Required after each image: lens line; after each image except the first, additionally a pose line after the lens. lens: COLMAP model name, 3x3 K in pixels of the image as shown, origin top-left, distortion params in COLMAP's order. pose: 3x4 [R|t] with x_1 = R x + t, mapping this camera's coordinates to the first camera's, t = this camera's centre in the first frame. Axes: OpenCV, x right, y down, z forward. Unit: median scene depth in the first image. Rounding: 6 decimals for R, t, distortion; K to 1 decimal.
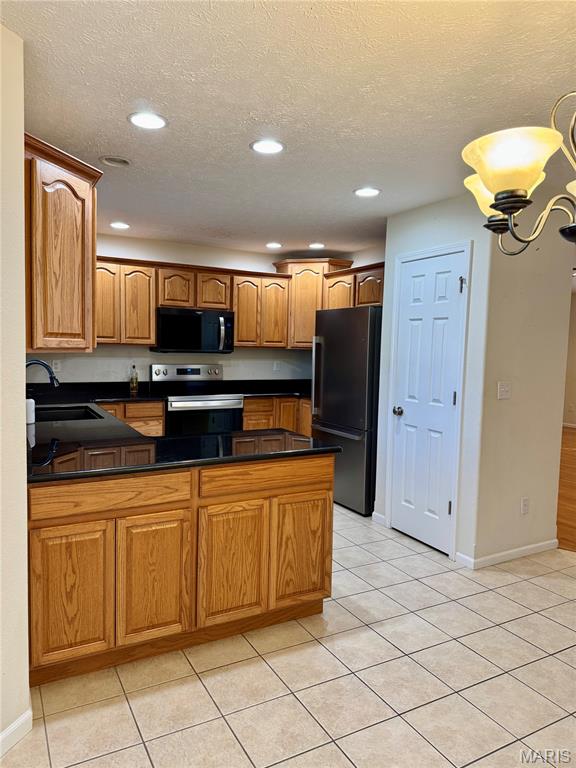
lens RADIAL K [[536.5, 0, 288.3], [0, 536.5, 382.2], [0, 0, 1]] dist [0.040660, -0.057243]
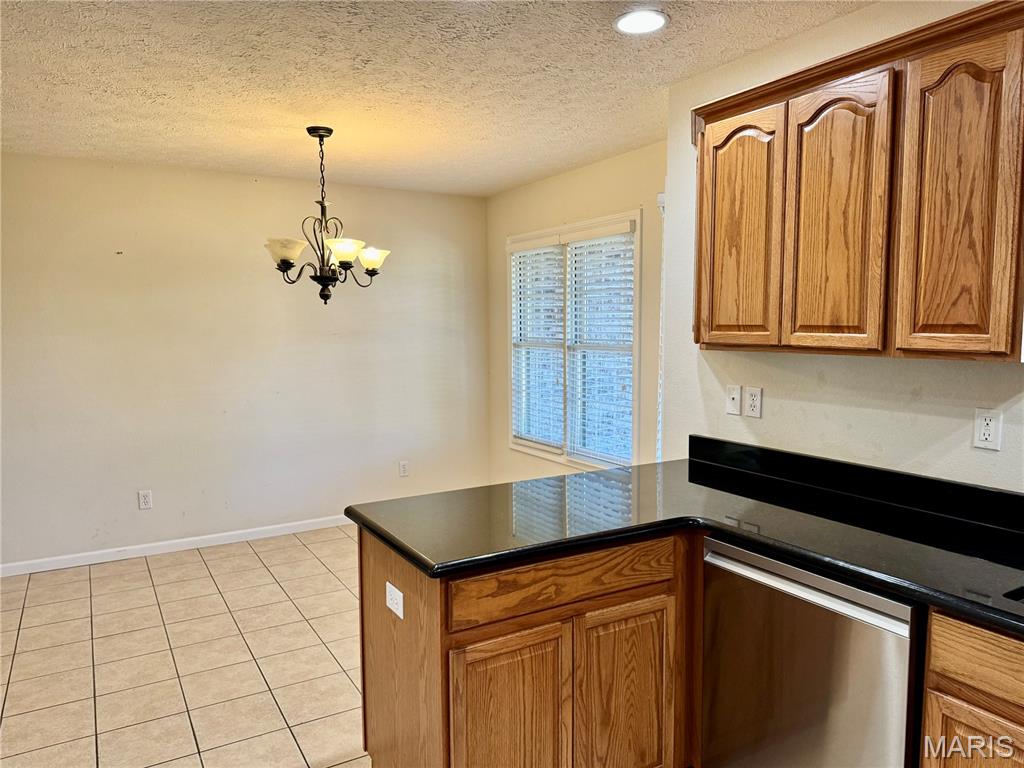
lens RADIAL K [[715.3, 0, 507.9], [0, 715.3, 389.1], [0, 0, 1]] dist [0.040660, -0.057243]
pose [[-0.999022, -0.011125, -0.042804, -0.049787], [-0.017897, 0.986754, 0.161235, -0.161958], [0.040443, 0.161844, -0.985987, 2.045627]]
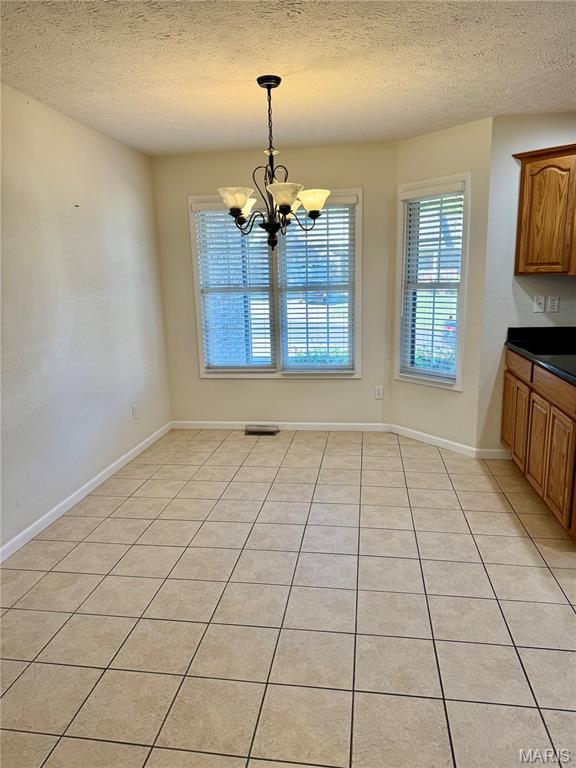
lens RADIAL K [[536.5, 0, 285.3], [0, 536.5, 387.9], [0, 0, 1]] dist [0.040660, -0.057243]
pose [[-0.606156, 0.163577, -0.778343, 1.278878], [-0.038277, 0.971488, 0.233977, -0.070116], [0.794424, 0.171619, -0.582612, 1.301542]]
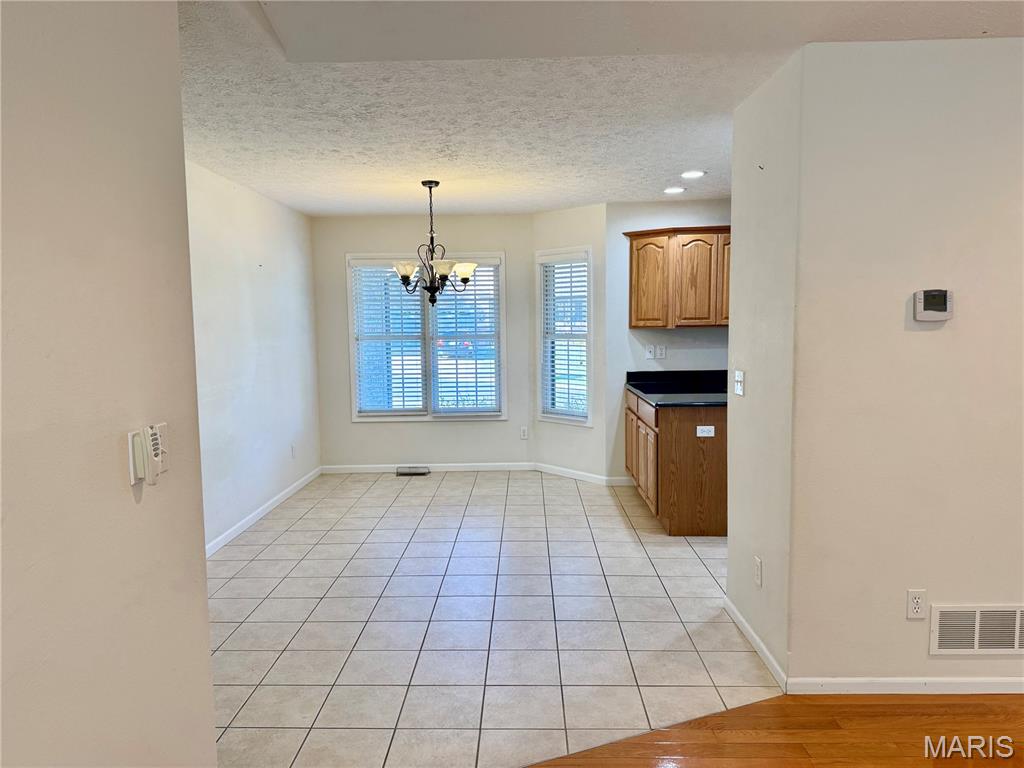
lens RADIAL K [[715.3, 0, 516.7], [0, 715.3, 386.4], [0, 0, 1]] dist [0.040660, -0.057243]
pose [[-0.492562, 0.069910, -0.867465, 2.002413], [-0.055085, 0.992265, 0.111245, -0.102277], [0.868532, 0.102579, -0.484902, 1.763010]]
